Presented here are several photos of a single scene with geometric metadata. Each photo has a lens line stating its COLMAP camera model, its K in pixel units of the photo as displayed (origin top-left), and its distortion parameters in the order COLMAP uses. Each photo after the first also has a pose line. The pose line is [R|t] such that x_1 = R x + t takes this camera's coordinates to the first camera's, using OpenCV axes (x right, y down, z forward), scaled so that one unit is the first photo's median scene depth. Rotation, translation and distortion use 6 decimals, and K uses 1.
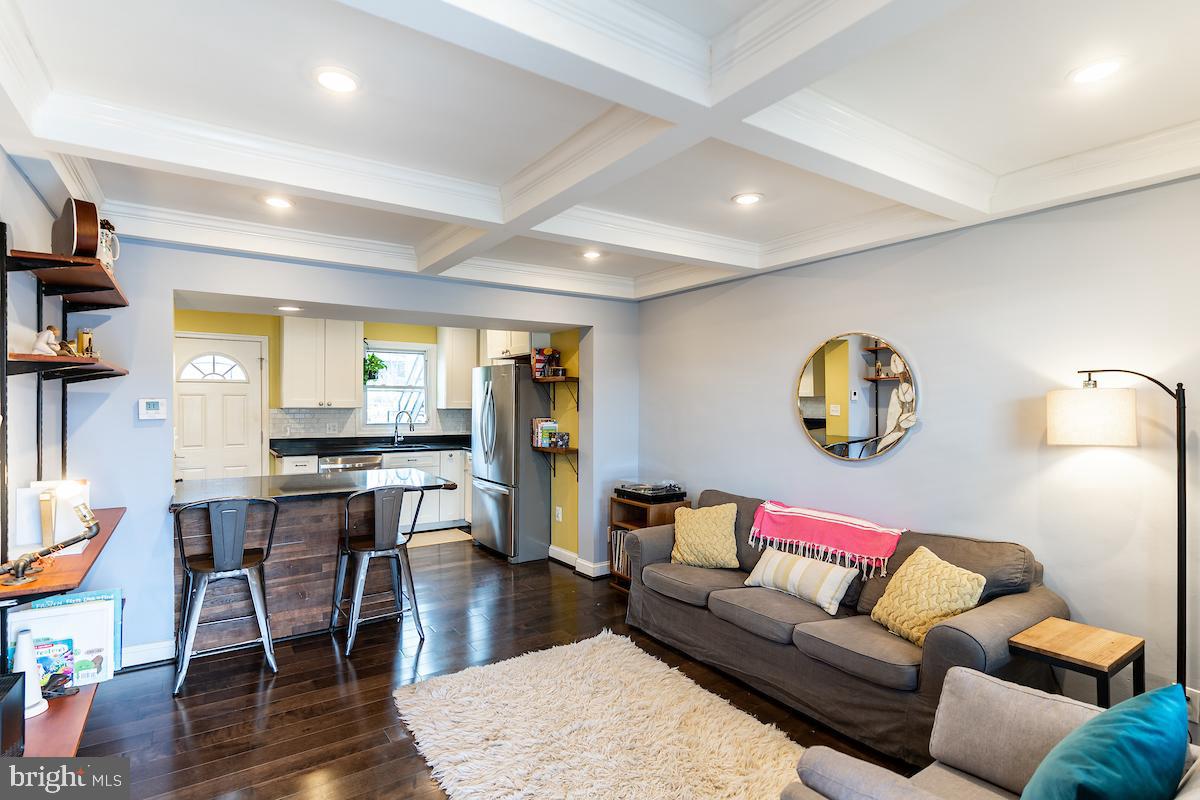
lens RADIAL K [[597.2, 0, 598.8], [0, 597.2, 411.3], [0, 0, 1]] dist [0.000689, -0.000089]
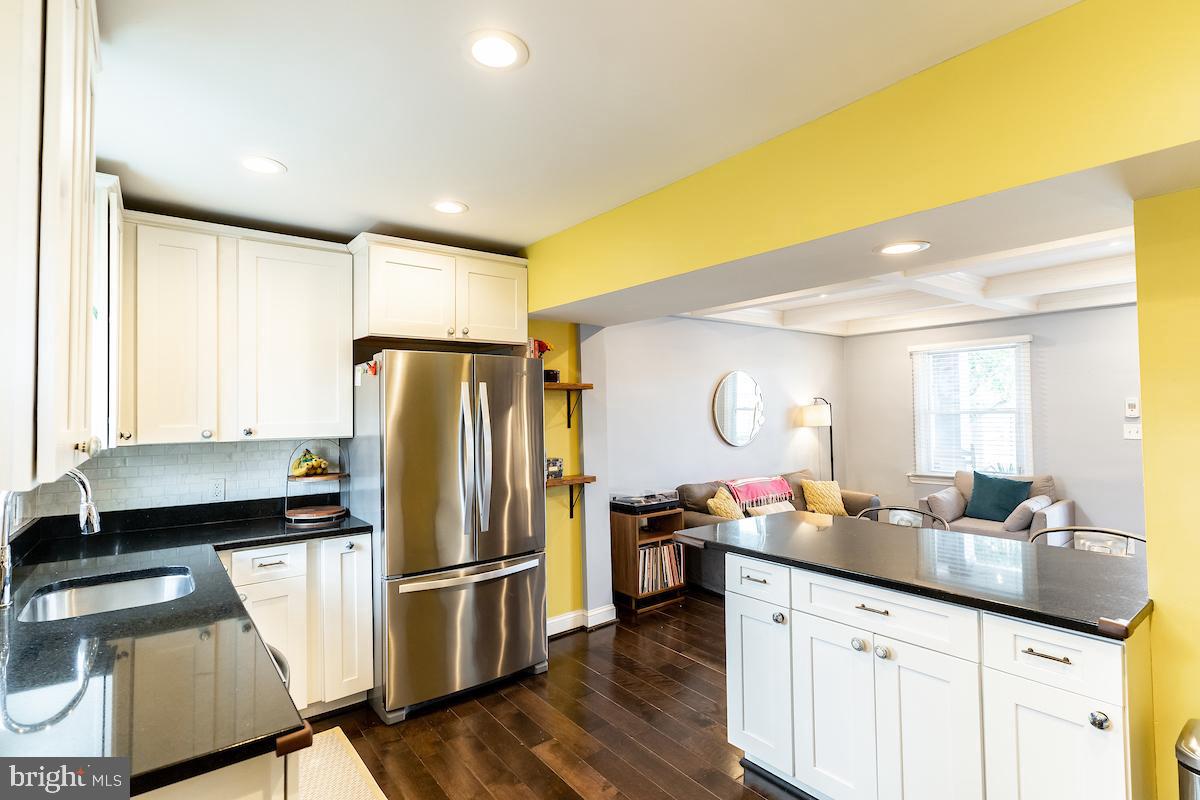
lens RADIAL K [[566.9, 0, 598.7], [0, 566.9, 397.3], [0, 0, 1]] dist [-0.002520, -0.000041]
pose [[-0.053585, 0.020361, 0.998356, -0.755944], [0.028998, 0.999402, -0.018826, -0.024156], [-0.998142, 0.027942, -0.054144, 0.965842]]
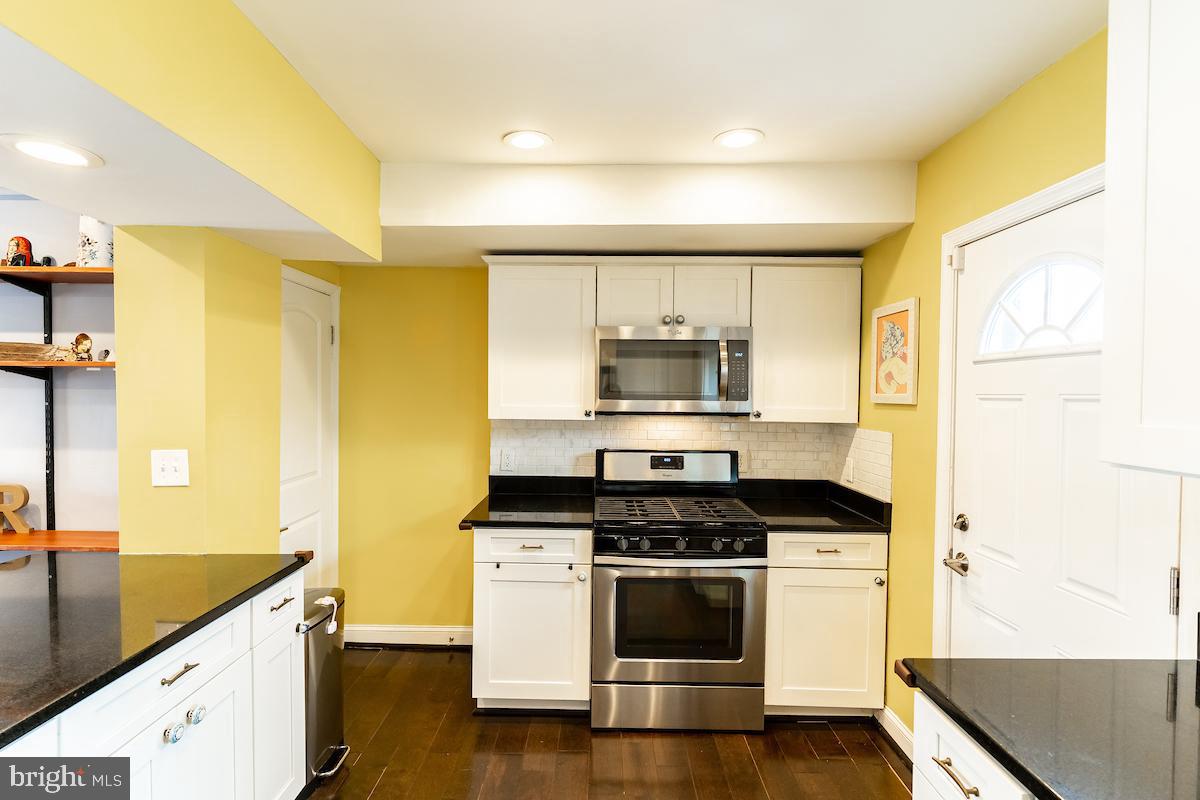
lens RADIAL K [[576.7, 0, 597.1], [0, 576.7, 401.3], [0, 0, 1]] dist [-0.000786, -0.000796]
pose [[-0.573235, 0.001913, -0.819388, -0.309917], [-0.026376, 0.999436, 0.020786, -0.029490], [0.818966, 0.033528, -0.572862, 1.084447]]
